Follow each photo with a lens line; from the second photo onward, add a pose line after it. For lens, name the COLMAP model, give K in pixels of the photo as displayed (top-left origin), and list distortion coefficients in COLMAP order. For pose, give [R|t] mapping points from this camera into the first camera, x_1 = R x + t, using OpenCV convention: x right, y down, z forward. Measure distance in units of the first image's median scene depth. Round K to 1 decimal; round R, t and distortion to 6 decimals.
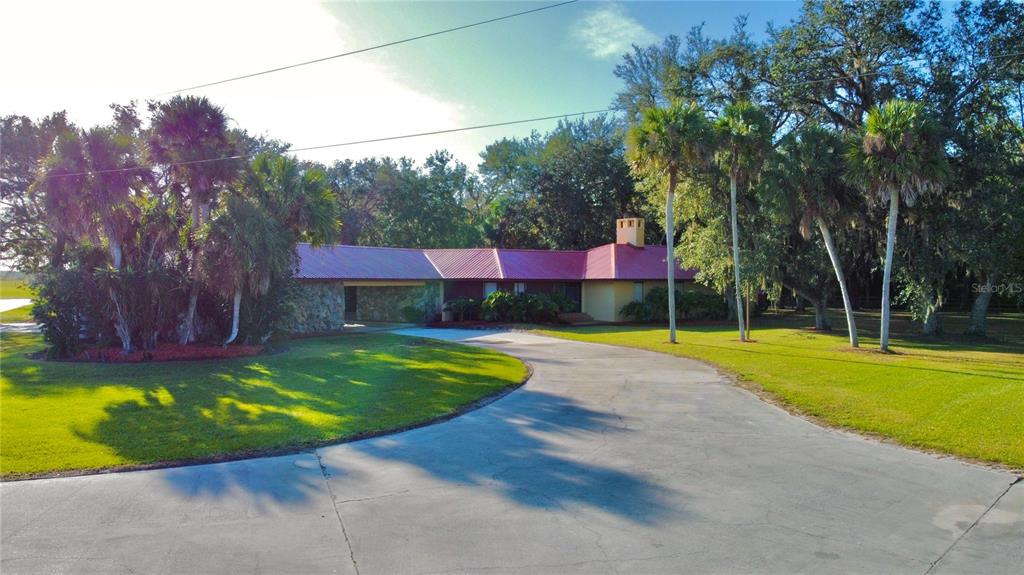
lens RADIAL K [[787.8, 0, 512.0], [0, 787.8, 287.5], [0, 0, 1]] dist [-0.004249, -0.000175]
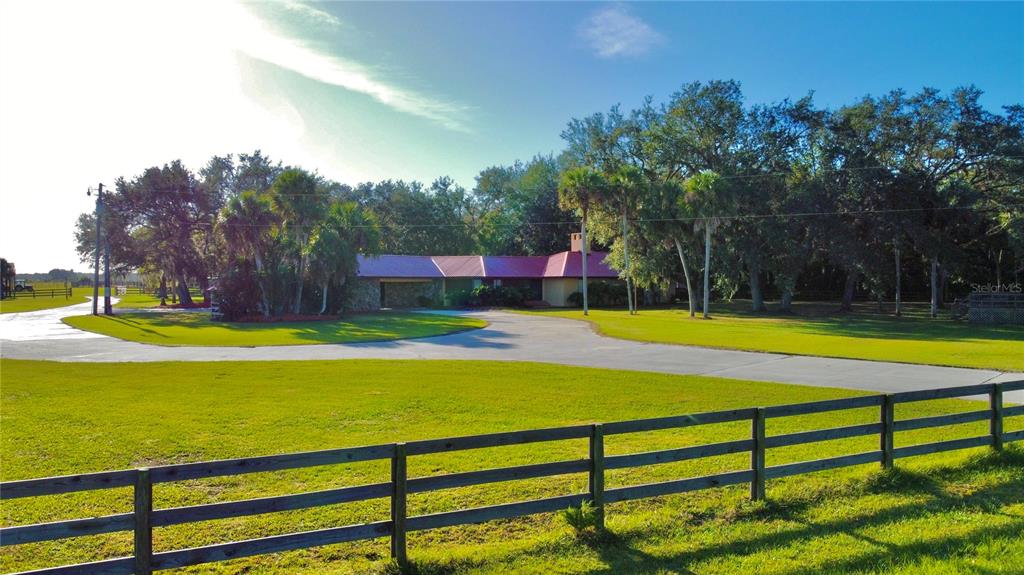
lens RADIAL K [[787.8, 0, 512.0], [0, 787.8, 287.5], [0, 0, 1]] dist [-0.004249, -0.000175]
pose [[0.999966, -0.004436, -0.006988, 0.043277], [0.004432, 0.999990, -0.000533, 0.009046], [0.006990, 0.000502, 0.999975, -0.421077]]
